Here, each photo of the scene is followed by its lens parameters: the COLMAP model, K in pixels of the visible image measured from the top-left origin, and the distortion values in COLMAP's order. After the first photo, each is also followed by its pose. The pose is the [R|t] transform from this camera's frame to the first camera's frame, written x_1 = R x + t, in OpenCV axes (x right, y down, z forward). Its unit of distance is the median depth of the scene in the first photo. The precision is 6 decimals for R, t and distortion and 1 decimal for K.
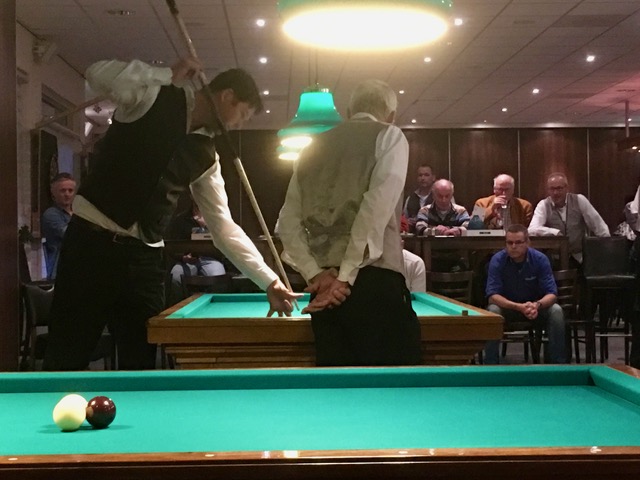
lens RADIAL K [[1291.2, 0, 321.2], [0, 1291.2, 240.2], [0, 0, 1]] dist [0.033550, 0.000000]
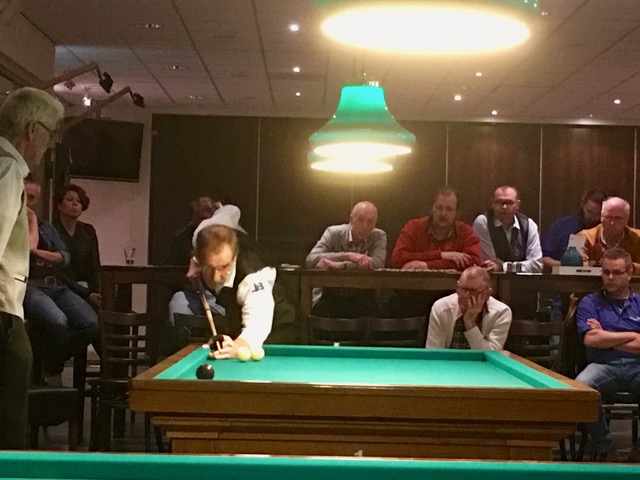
lens RADIAL K [[1756.6, 0, 318.6], [0, 1756.6, 239.7], [0, 0, 1]] dist [0.025466, 0.000000]
pose [[0.999077, 0.033929, -0.026327, 0.000298], [-0.034287, 0.999324, -0.013257, -0.004867], [0.025859, 0.014147, 0.999565, -0.015275]]
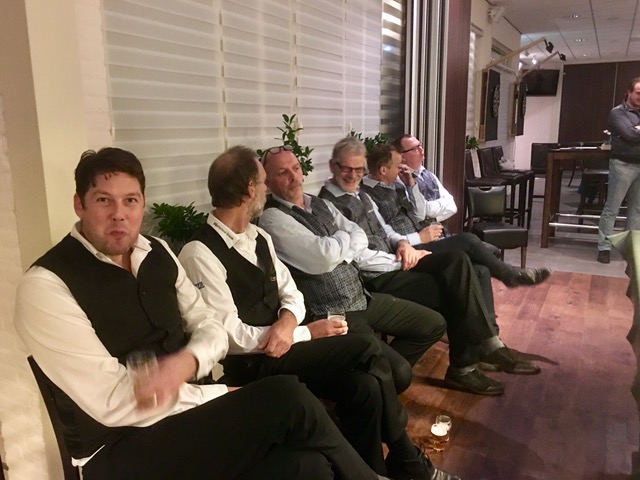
lens RADIAL K [[543.4, 0, 309.8], [0, 543.4, 237.5], [0, 0, 1]] dist [0.063263, -0.085356]
pose [[0.864892, 0.095581, -0.492773, -0.068025], [0.009146, 0.978540, 0.205856, -0.028515], [0.501874, -0.182550, 0.845457, 0.340173]]
